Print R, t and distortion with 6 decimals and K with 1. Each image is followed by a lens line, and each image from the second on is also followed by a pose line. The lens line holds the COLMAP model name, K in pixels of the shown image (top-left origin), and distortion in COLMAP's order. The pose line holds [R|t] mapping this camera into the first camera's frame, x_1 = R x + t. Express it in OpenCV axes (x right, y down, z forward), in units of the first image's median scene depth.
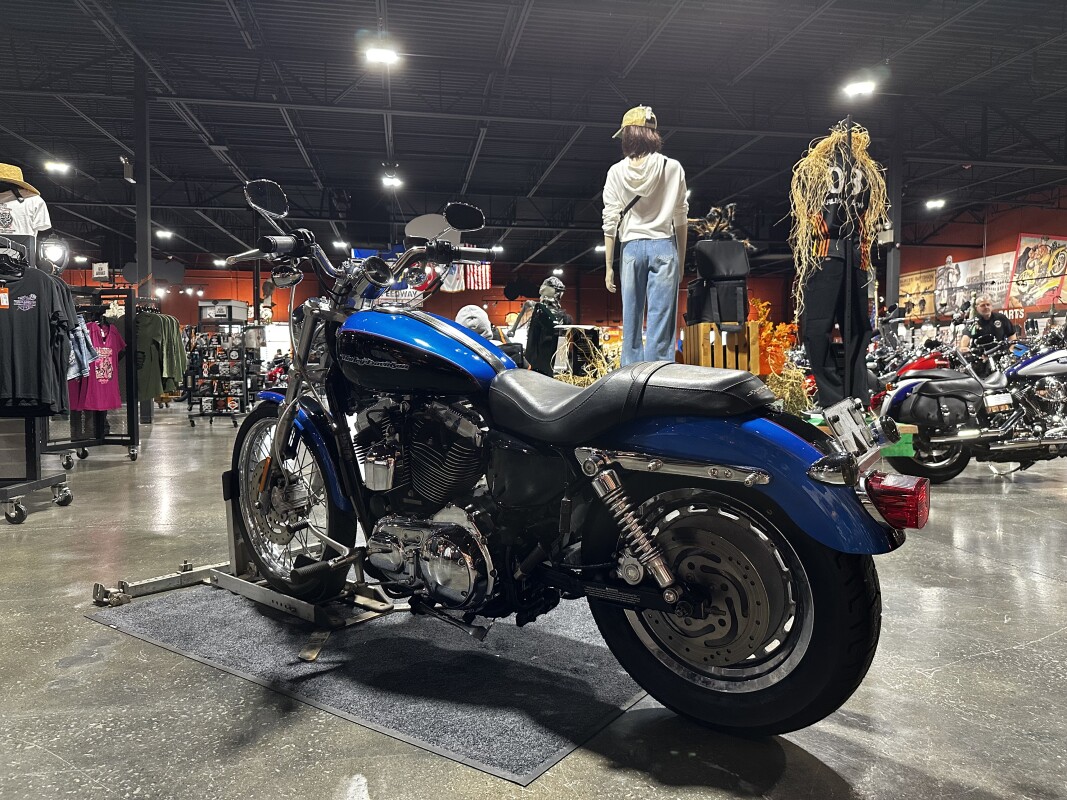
lens RADIAL K [[762.1, 0, 555.0], [0, 762.1, 400.5], [0, 0, 1]] dist [0.001698, -0.041871]
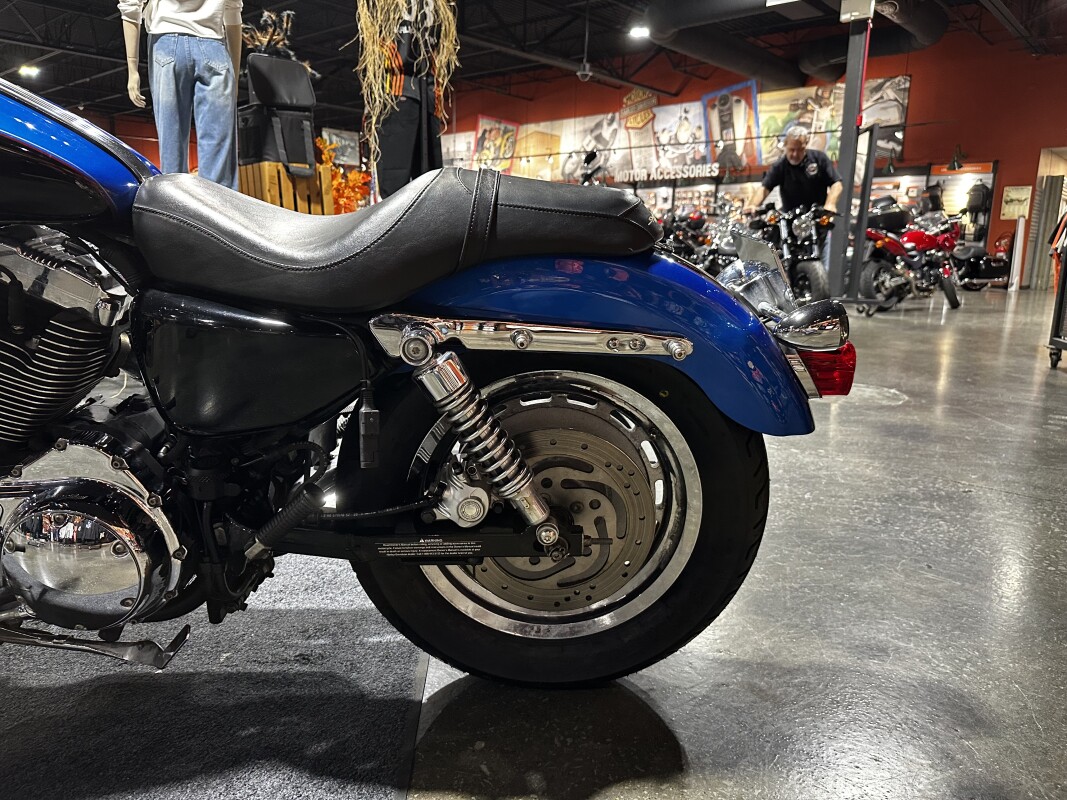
lens RADIAL K [[735.8, 0, 534.6], [0, 735.8, 404.5], [0, 0, 1]] dist [0.028490, -0.049923]
pose [[0.790543, -0.114368, 0.601633, -0.079935], [0.005473, 0.983687, 0.179803, 0.011056], [-0.612382, -0.138849, 0.778273, 0.185653]]
